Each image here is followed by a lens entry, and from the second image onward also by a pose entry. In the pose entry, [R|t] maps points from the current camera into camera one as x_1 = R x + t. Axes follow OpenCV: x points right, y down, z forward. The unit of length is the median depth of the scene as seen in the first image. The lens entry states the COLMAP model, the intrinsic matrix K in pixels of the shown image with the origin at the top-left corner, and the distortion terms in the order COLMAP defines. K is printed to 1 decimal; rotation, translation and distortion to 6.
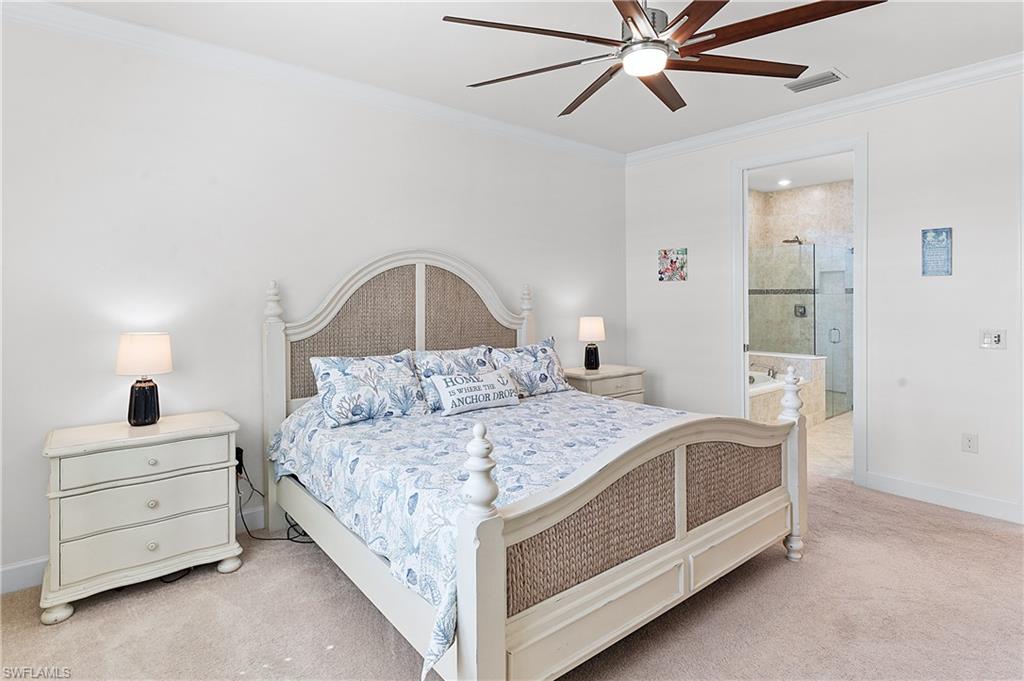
lens RADIAL K [[543.7, 0, 515.2], [0, 543.7, 297.7], [0, 0, 1]] dist [0.017825, -0.006433]
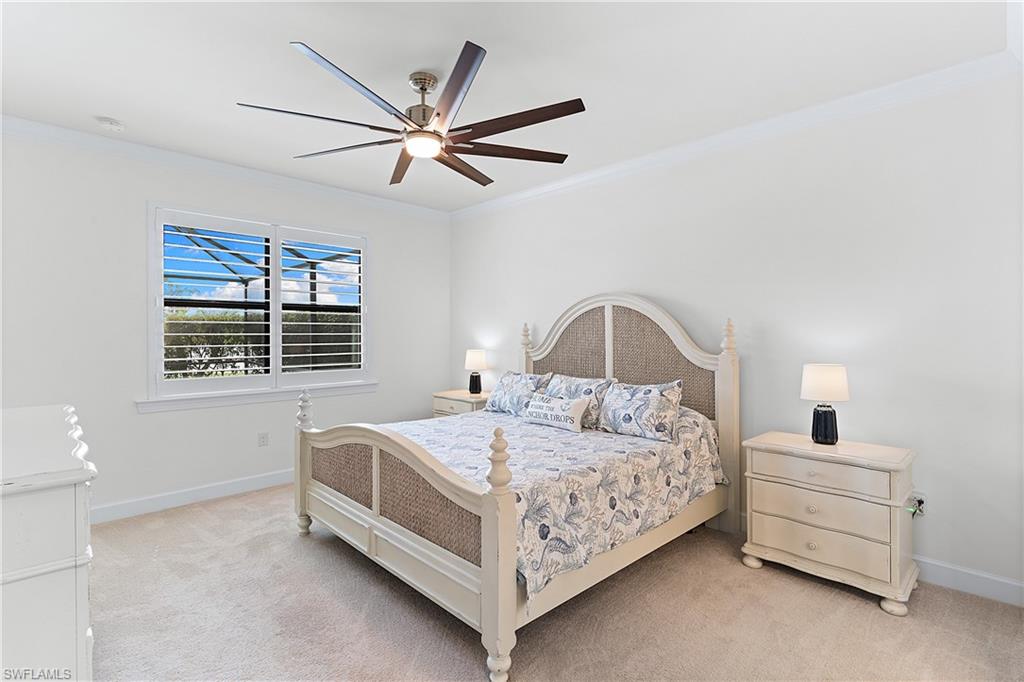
lens RADIAL K [[495.1, 0, 508.1], [0, 495.1, 335.3], [0, 0, 1]] dist [0.005061, -0.000564]
pose [[0.070989, 0.005751, -0.997460, 0.875392], [-0.002720, 0.999981, 0.005572, -0.002234], [0.997473, 0.002317, 0.071004, 0.707602]]
